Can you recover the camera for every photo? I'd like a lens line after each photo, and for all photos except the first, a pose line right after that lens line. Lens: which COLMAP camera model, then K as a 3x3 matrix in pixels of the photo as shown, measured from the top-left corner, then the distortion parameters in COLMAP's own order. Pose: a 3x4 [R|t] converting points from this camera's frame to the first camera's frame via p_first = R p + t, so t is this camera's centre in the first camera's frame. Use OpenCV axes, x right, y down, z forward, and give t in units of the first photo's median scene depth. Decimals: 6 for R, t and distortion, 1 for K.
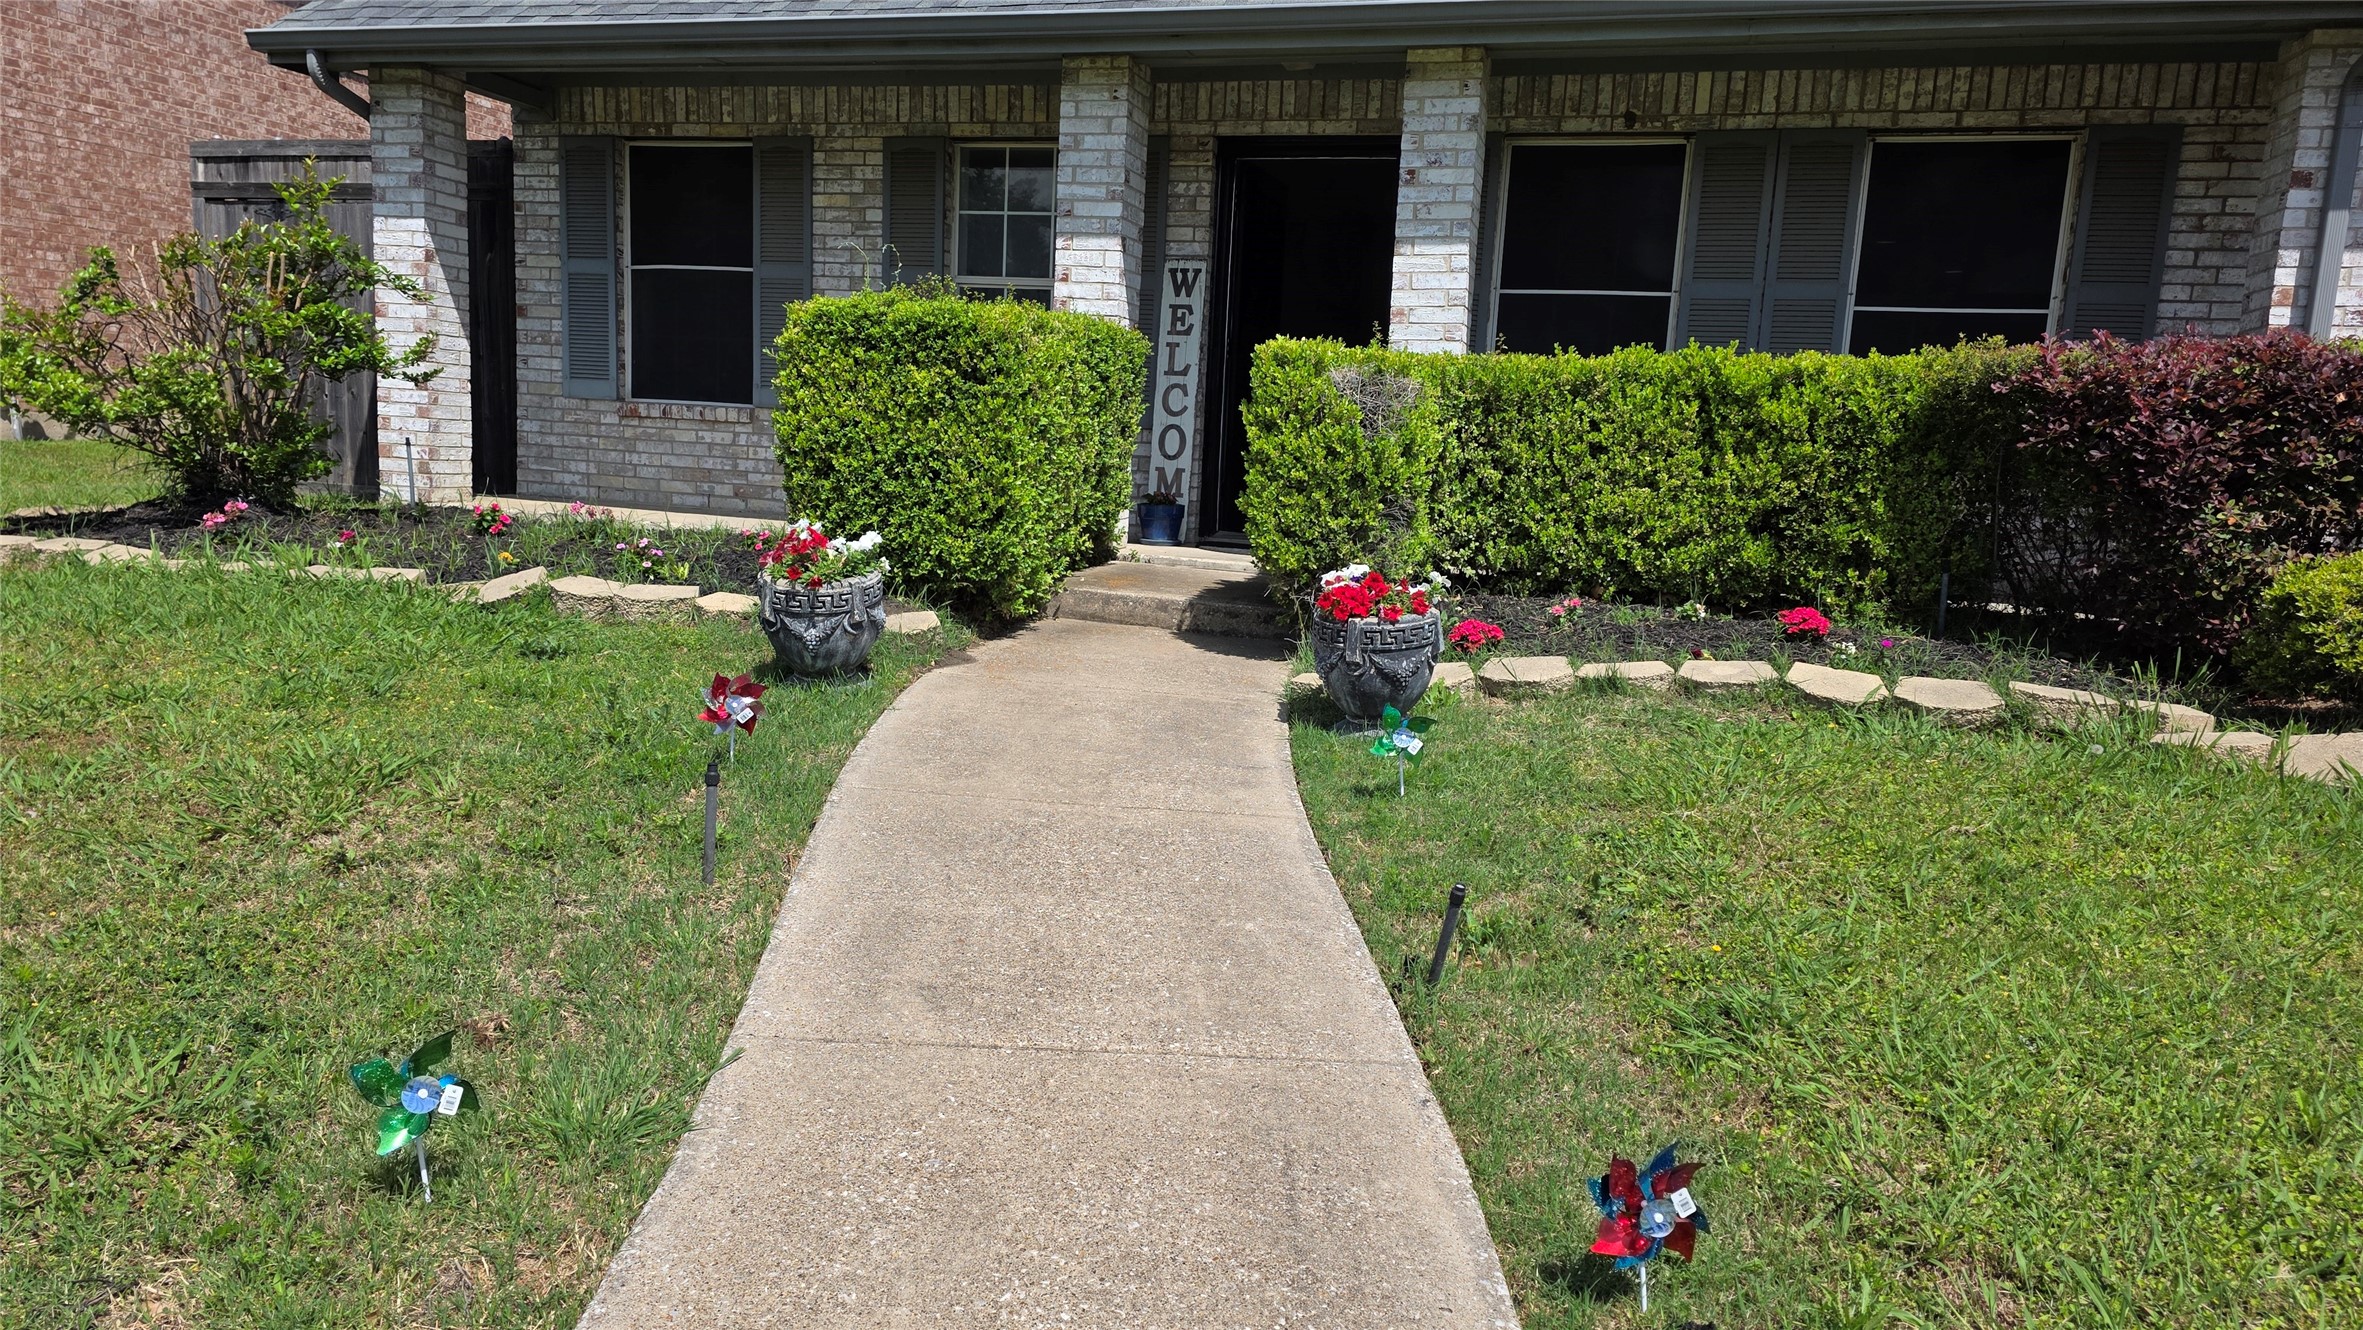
lens RADIAL K [[1589.6, 0, 1186.0], [0, 1589.6, 675.5], [0, 0, 1]] dist [0.073562, -0.081630]
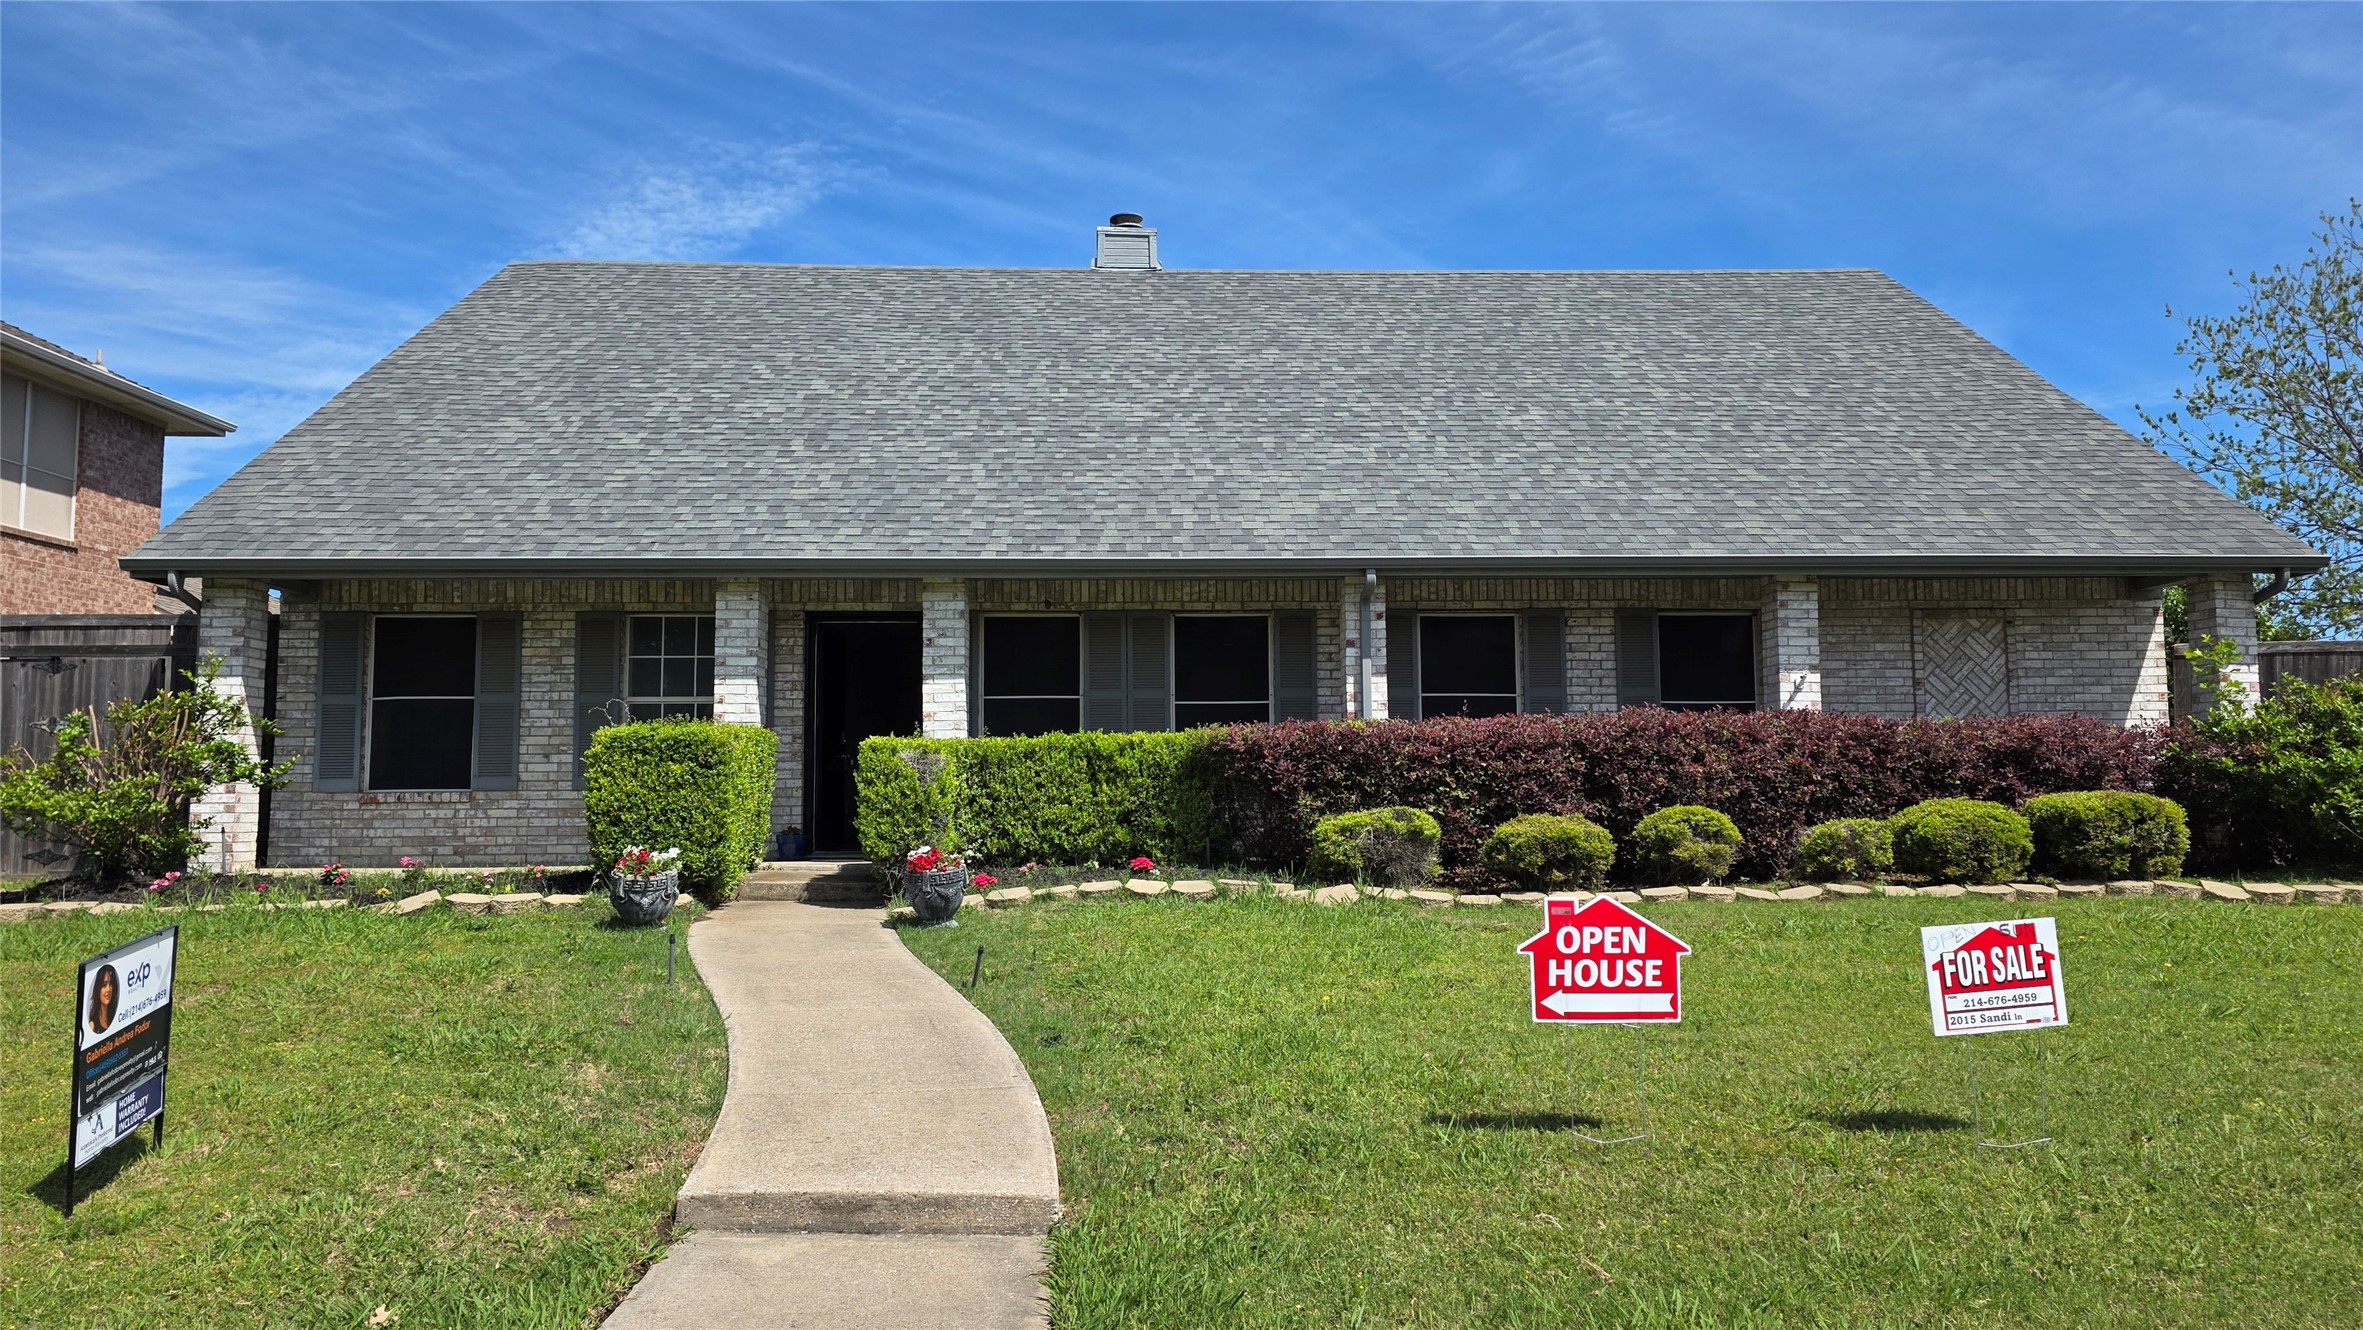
lens RADIAL K [[1589.6, 0, 1186.0], [0, 1589.6, 675.5], [0, 0, 1]] dist [0.073562, -0.081630]
pose [[0.951478, -0.033723, 0.305864, -0.134051], [0.098537, 0.975028, -0.199027, 0.109903], [-0.291514, 0.219508, 0.931040, -0.743739]]
